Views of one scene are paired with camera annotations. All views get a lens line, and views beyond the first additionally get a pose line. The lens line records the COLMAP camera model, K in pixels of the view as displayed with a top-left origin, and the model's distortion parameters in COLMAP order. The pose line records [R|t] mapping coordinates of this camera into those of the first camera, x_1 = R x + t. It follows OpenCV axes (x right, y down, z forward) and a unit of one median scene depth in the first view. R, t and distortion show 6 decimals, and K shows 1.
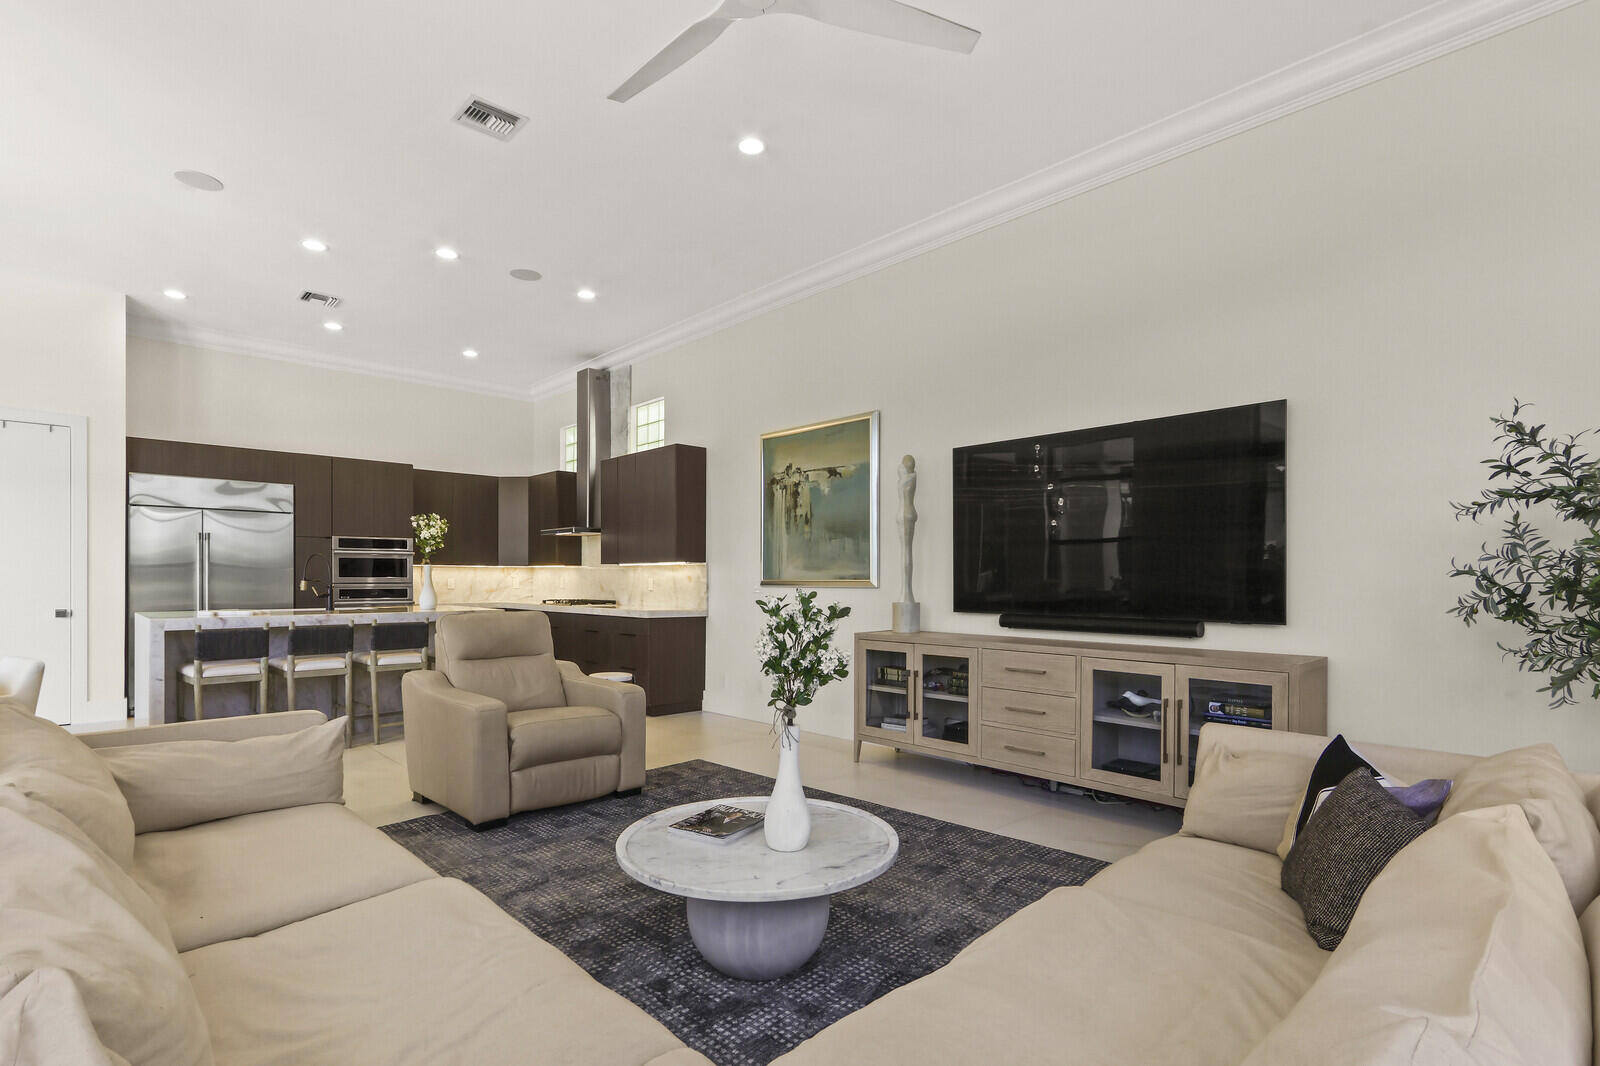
lens RADIAL K [[763.3, 0, 807.6], [0, 763.3, 585.9], [0, 0, 1]] dist [0.000512, 0.000184]
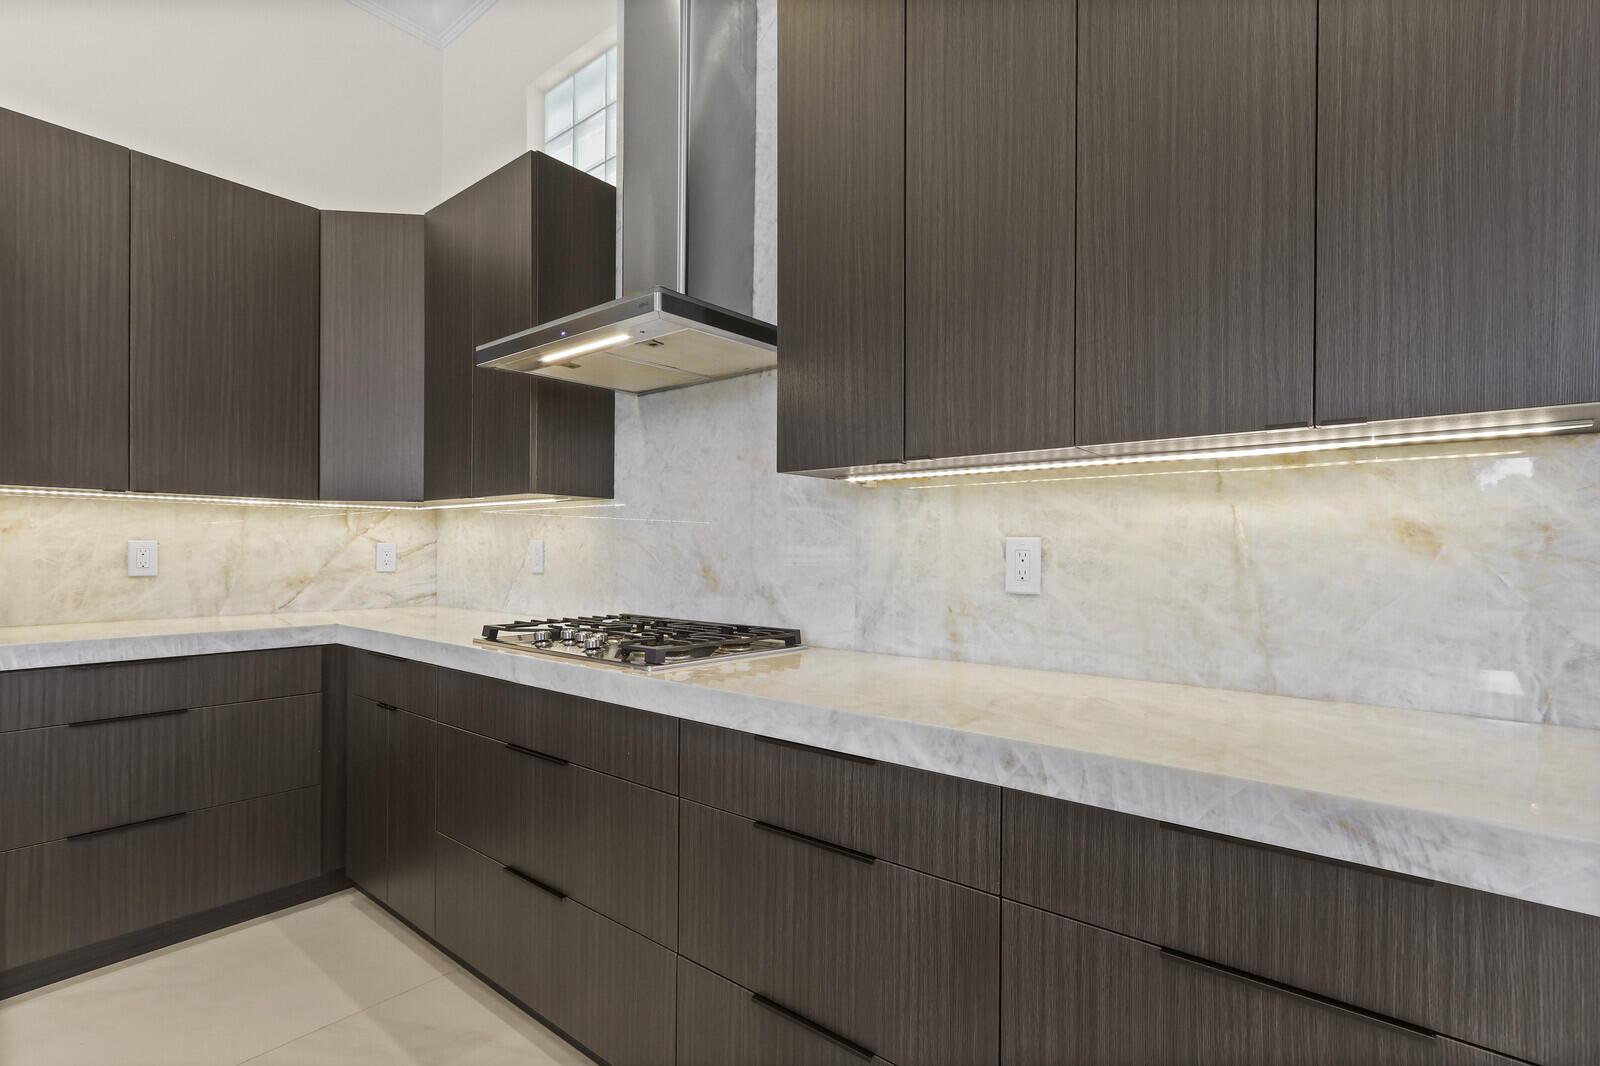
lens RADIAL K [[748.4, 0, 797.8], [0, 748.4, 561.8], [0, 0, 1]] dist [0.001737, 0.000154]
pose [[0.993154, 0.000297, 0.116809, -0.261346], [-0.001170, 0.999972, 0.007405, -0.004143], [-0.116803, -0.007491, 0.993127, 0.709581]]
